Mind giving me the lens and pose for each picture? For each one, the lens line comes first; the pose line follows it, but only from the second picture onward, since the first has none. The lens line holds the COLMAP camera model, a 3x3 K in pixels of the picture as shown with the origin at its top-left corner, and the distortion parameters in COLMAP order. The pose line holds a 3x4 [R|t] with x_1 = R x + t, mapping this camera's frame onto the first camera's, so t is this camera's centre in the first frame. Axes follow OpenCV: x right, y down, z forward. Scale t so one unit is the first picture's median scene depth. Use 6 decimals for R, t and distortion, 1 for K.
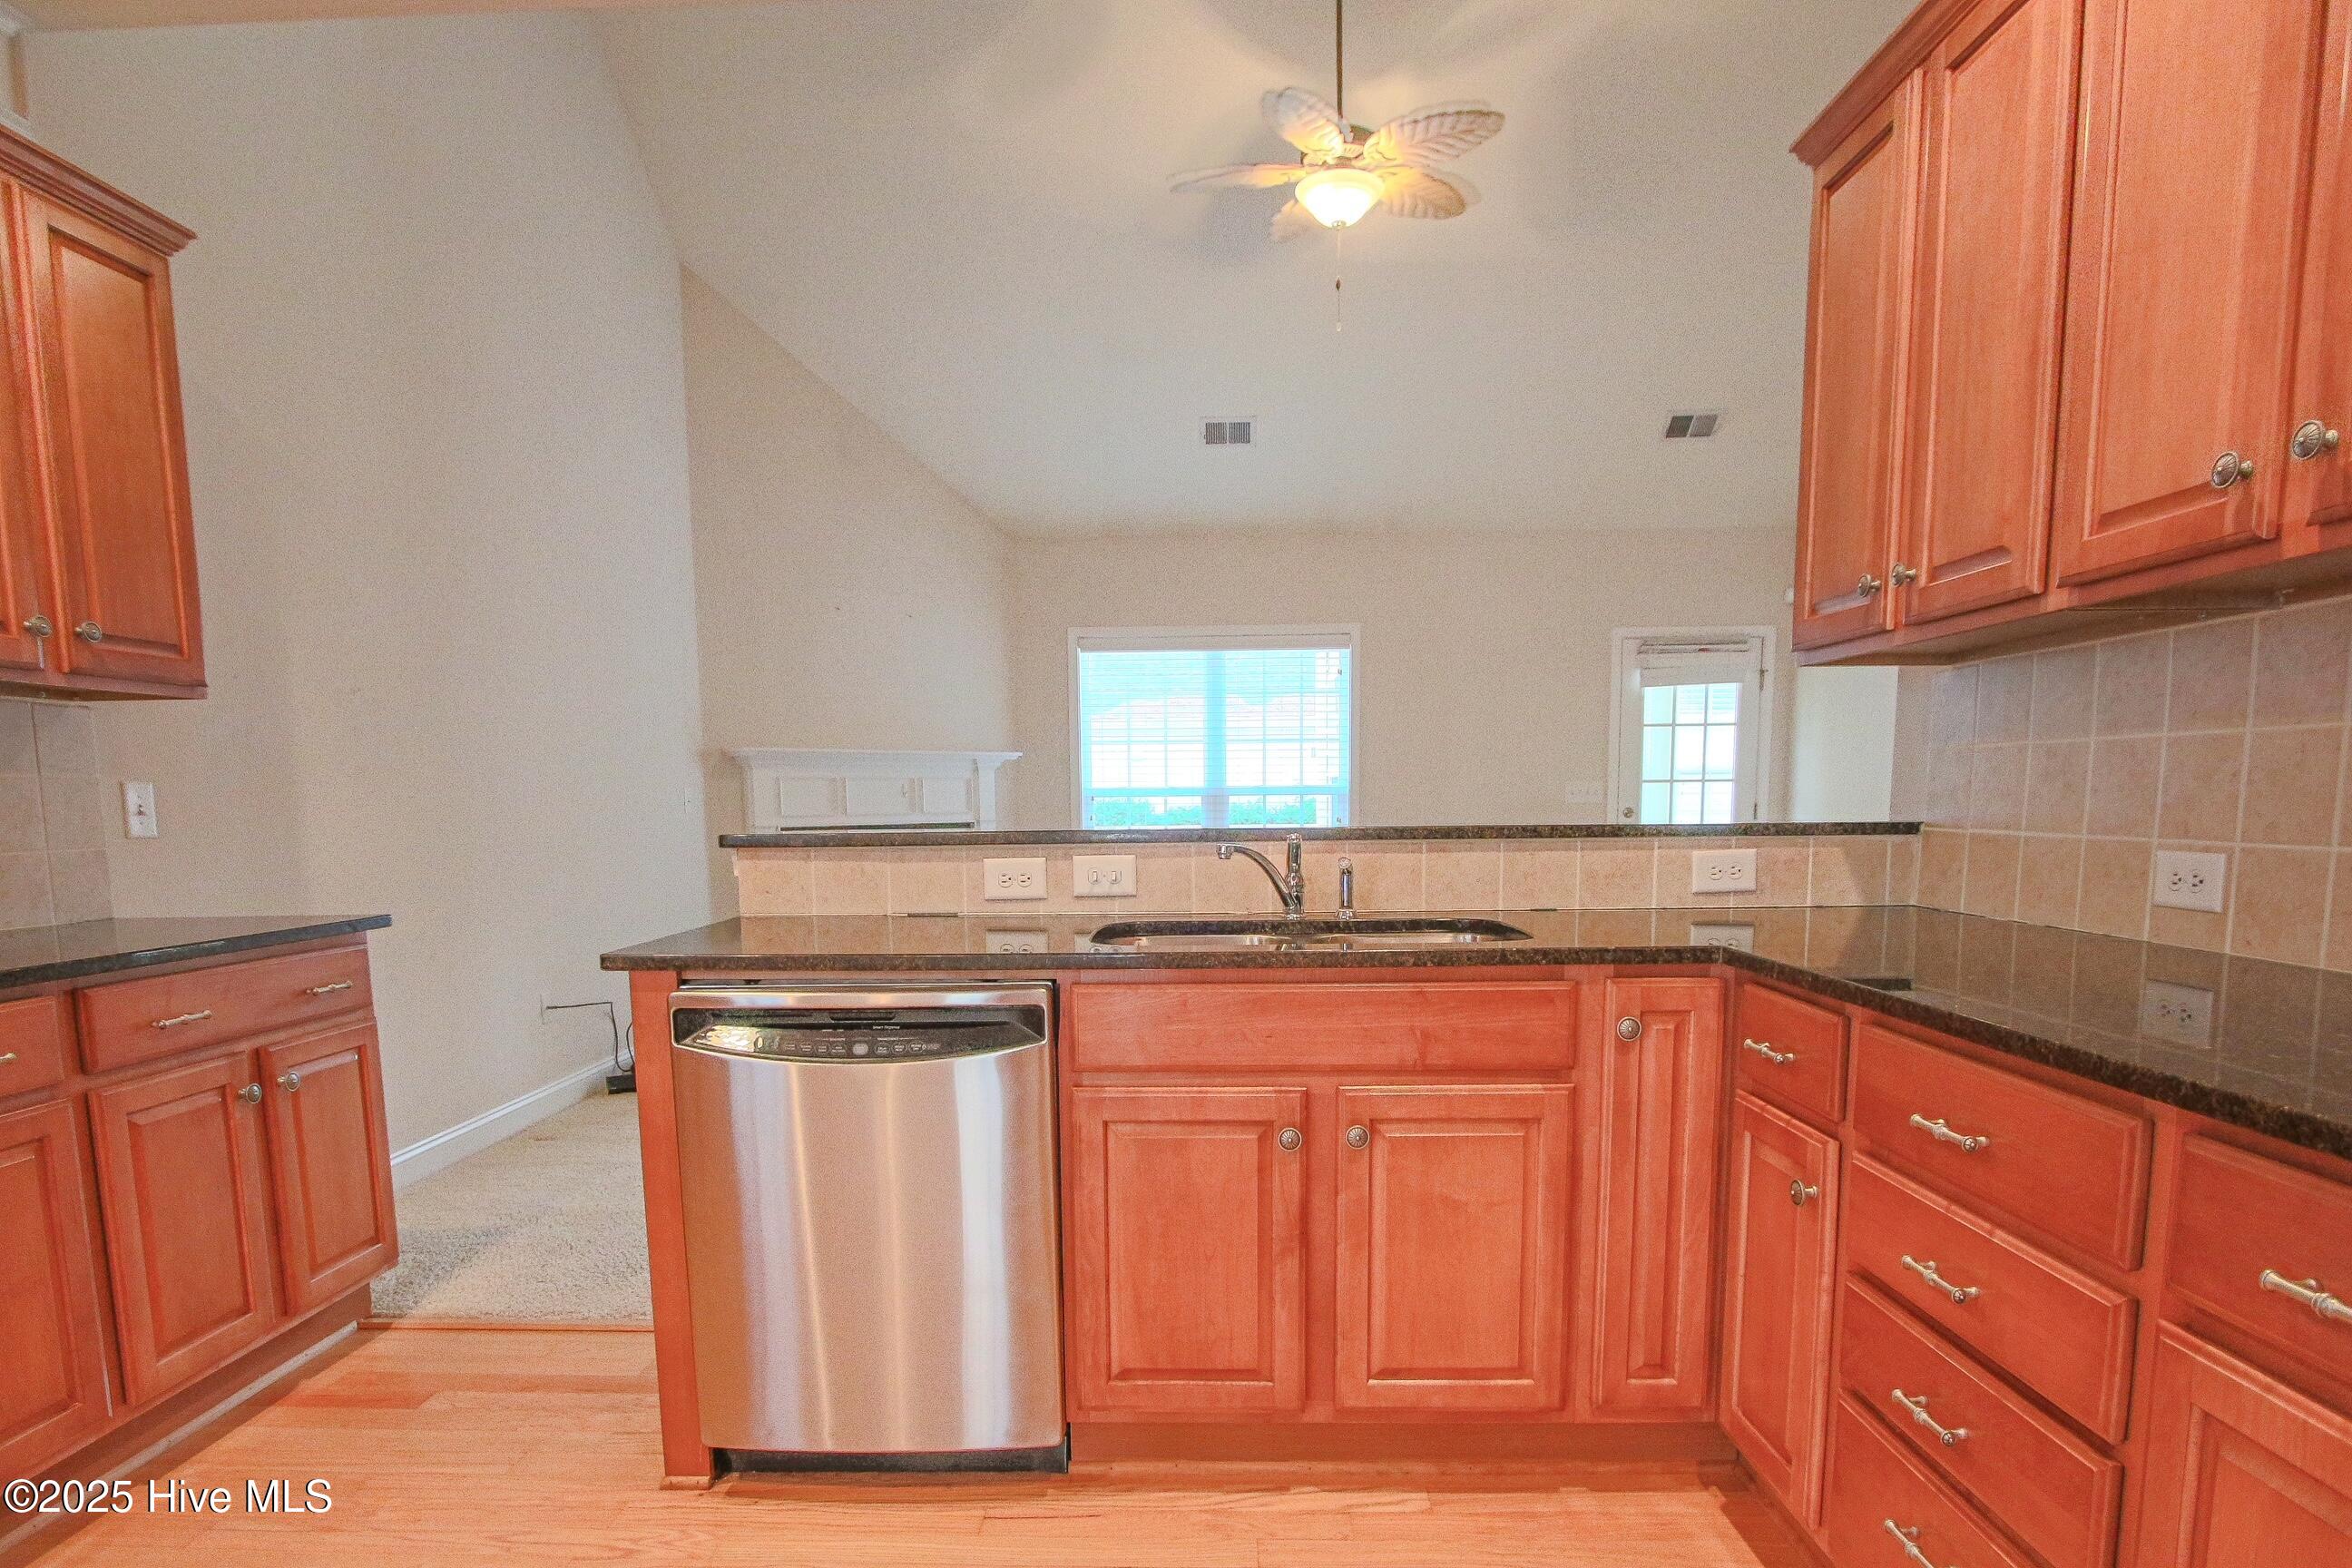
lens RADIAL K [[1277.7, 0, 1175.0], [0, 1277.7, 954.9], [0, 0, 1]] dist [0.000186, 0.002192]
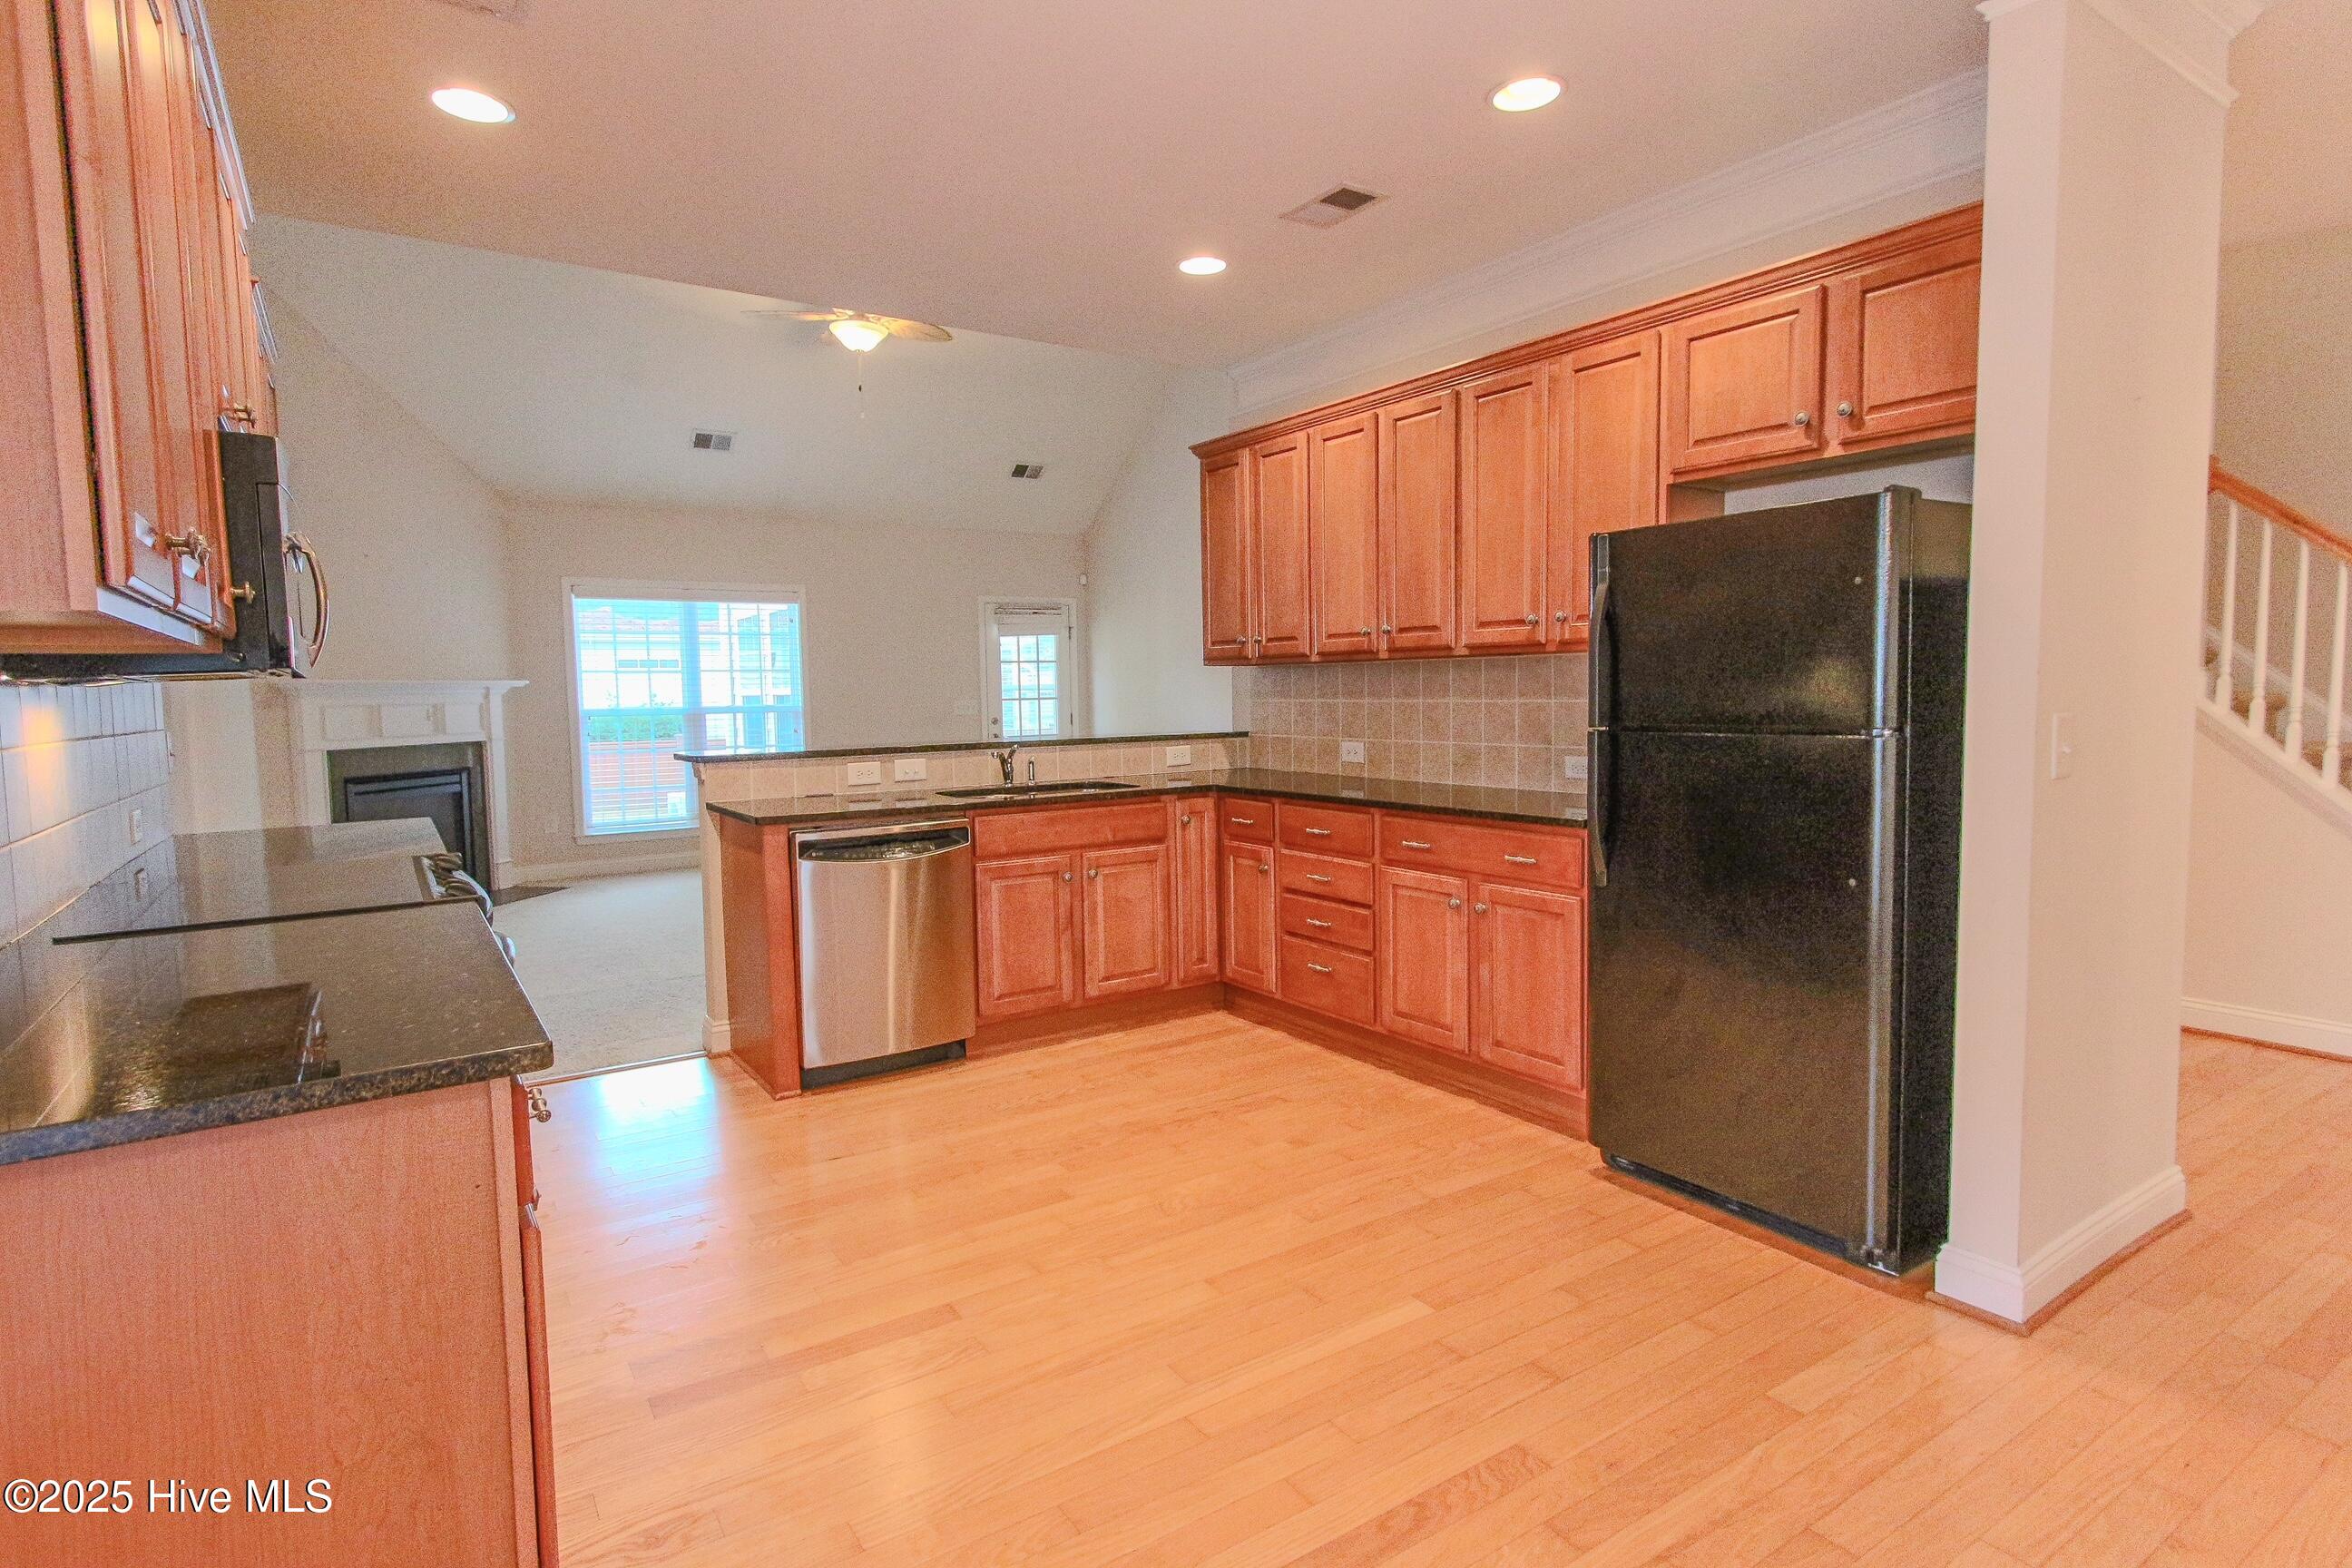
lens RADIAL K [[1193.8, 0, 1171.2], [0, 1193.8, 772.3], [0, 0, 1]] dist [-0.000411, 0.000385]
pose [[0.825741, -0.043001, 0.562408, -0.932035], [0.077538, 0.996278, -0.037669, 0.049642], [-0.558695, 0.074713, 0.826001, -0.868277]]
